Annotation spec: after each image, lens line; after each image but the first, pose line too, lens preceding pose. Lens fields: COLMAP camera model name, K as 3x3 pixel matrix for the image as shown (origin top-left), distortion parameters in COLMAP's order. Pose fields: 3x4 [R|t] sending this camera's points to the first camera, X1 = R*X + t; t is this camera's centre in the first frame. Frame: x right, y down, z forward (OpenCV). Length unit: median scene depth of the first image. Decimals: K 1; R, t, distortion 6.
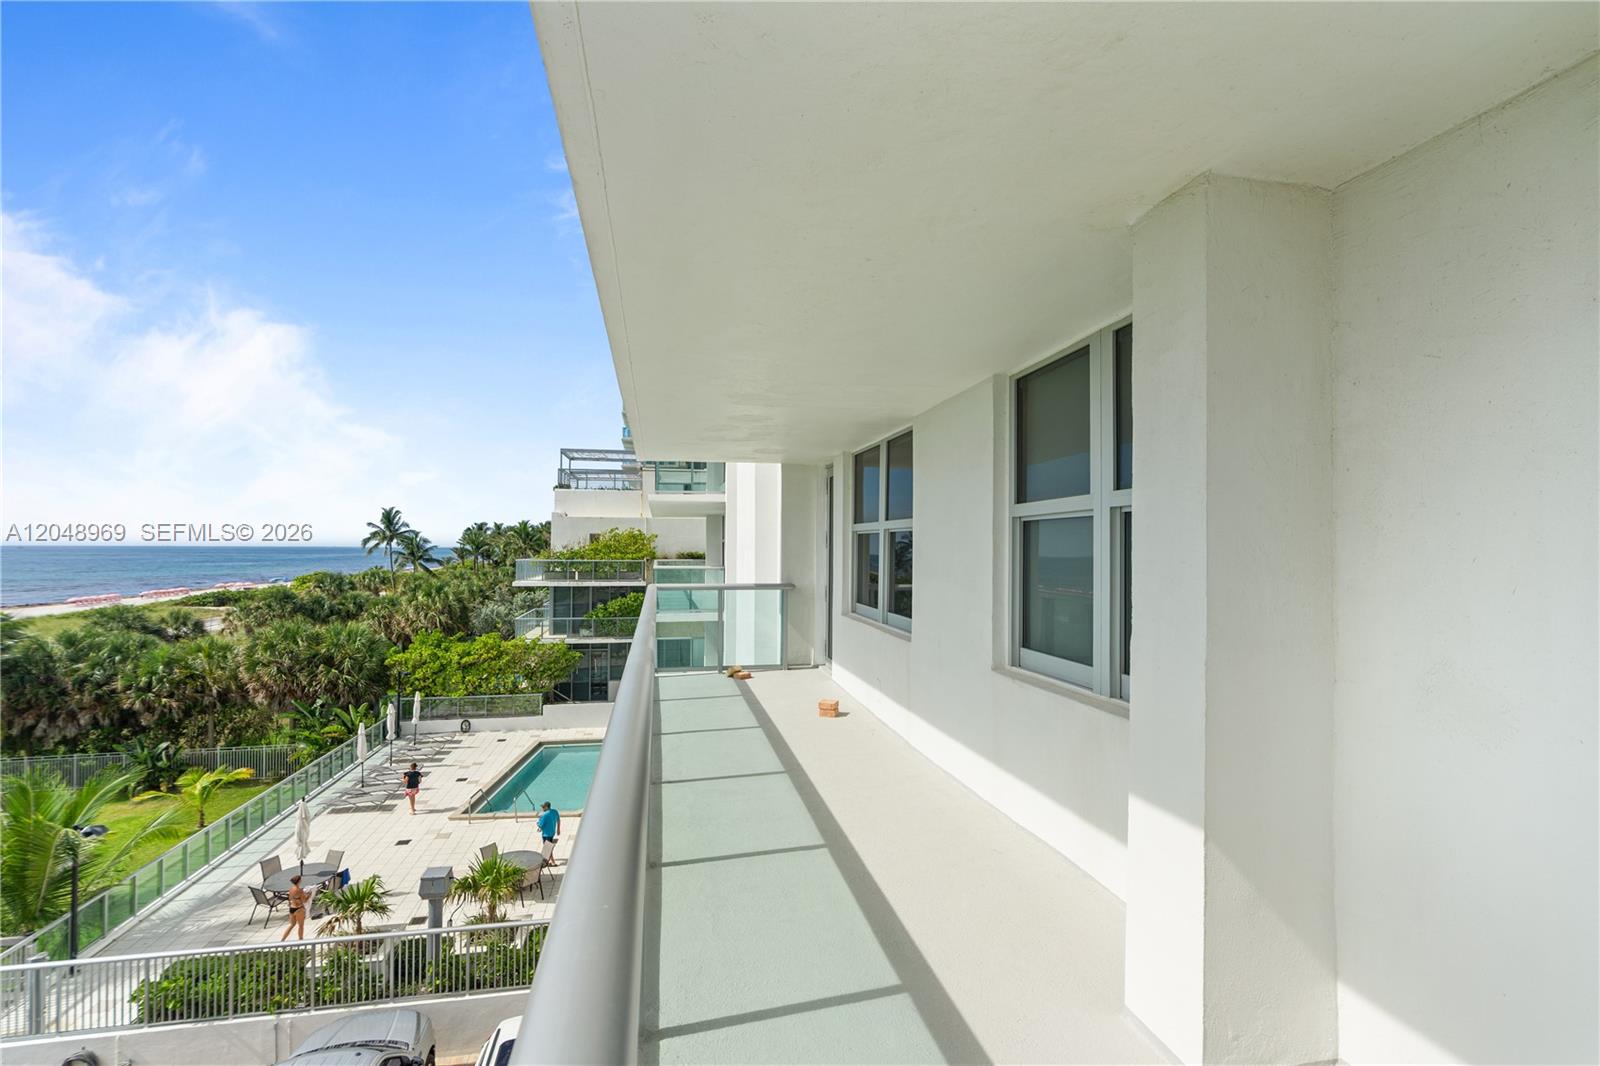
lens RADIAL K [[712.8, 0, 807.2], [0, 712.8, 538.3], [0, 0, 1]] dist [0.001193, 0.001540]
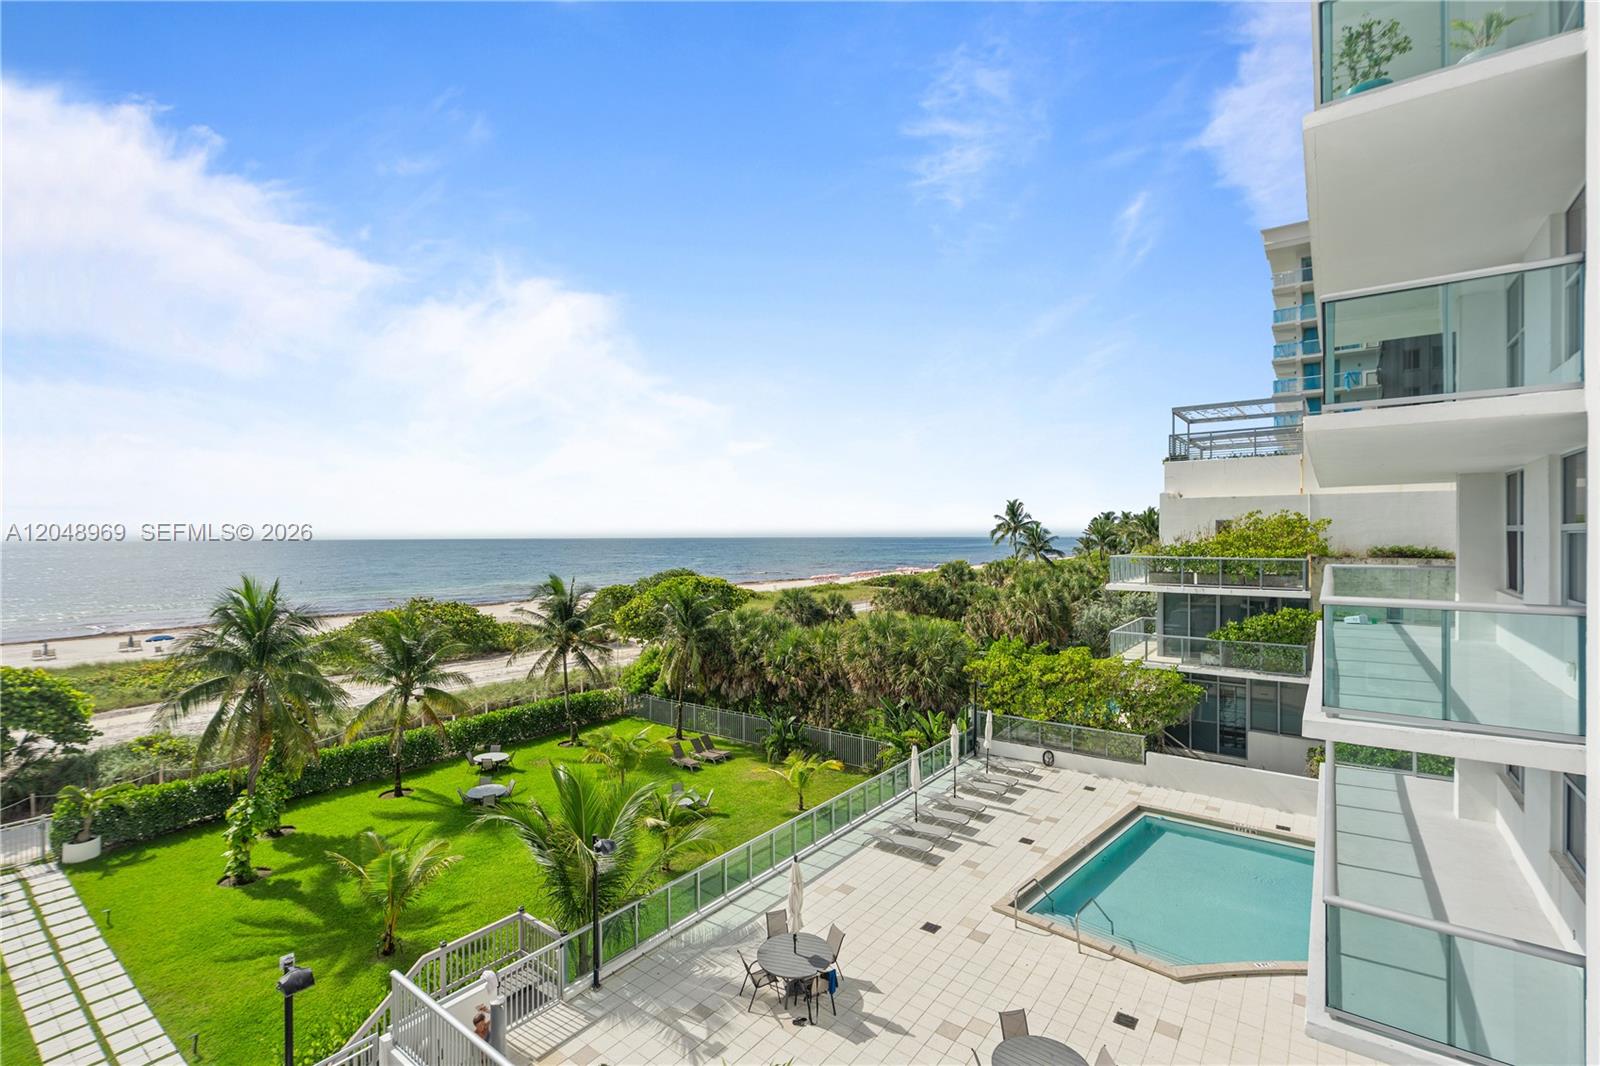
lens RADIAL K [[712.8, 0, 802.9], [0, 712.8, 531.9], [0, 0, 1]] dist [0.001193, 0.001540]
pose [[0.662216, -0.009953, -0.749247, -0.049228], [0.014165, 0.999899, -0.000764, -0.000113], [0.749179, -0.010107, 0.662291, 0.246329]]
